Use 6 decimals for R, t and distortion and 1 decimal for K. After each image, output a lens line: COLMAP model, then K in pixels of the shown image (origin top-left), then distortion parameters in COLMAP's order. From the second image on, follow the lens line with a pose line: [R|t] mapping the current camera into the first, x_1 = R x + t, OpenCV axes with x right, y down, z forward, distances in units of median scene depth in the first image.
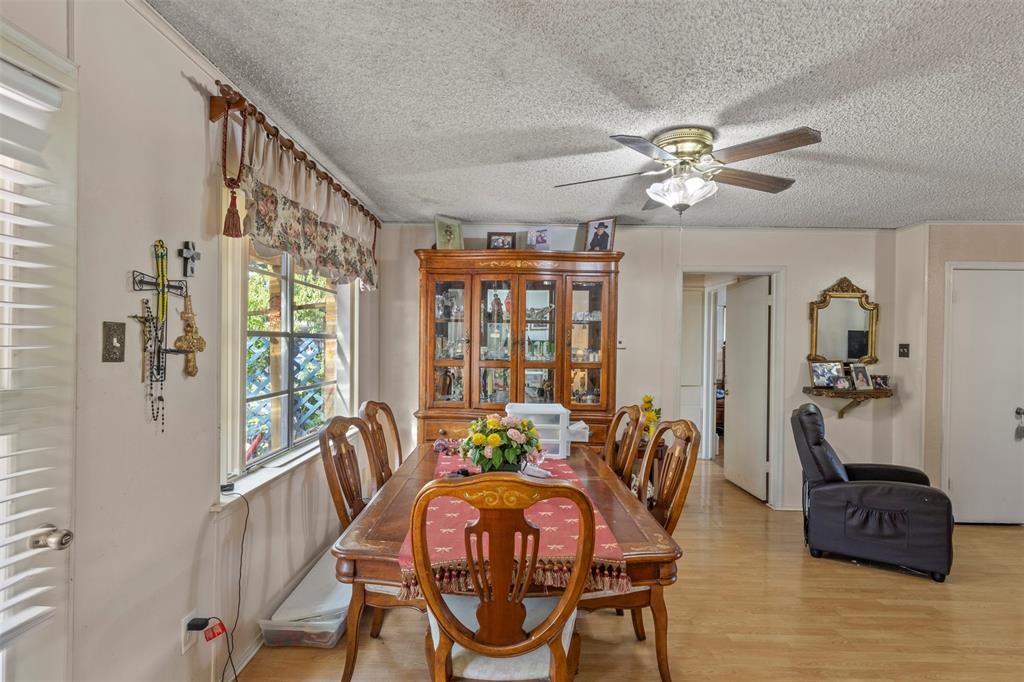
lens RADIAL K [[509.8, 0, 510.0], [0, 509.8, 343.8], [0, 0, 1]] dist [0.008101, -0.001091]
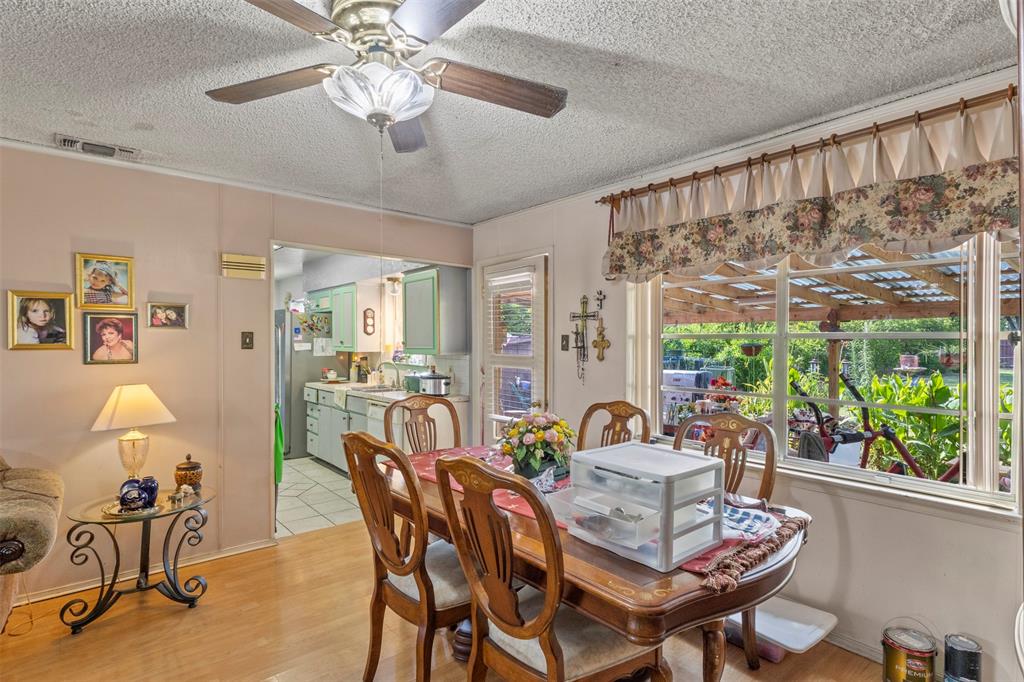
lens RADIAL K [[503.9, 0, 513.3], [0, 503.9, 347.1], [0, 0, 1]] dist [0.001838, -0.011747]
pose [[-0.756129, -0.010001, -0.654346, 0.395397], [-0.016983, 0.999846, 0.004343, 0.004582], [0.654202, 0.014397, -0.756183, 1.024290]]
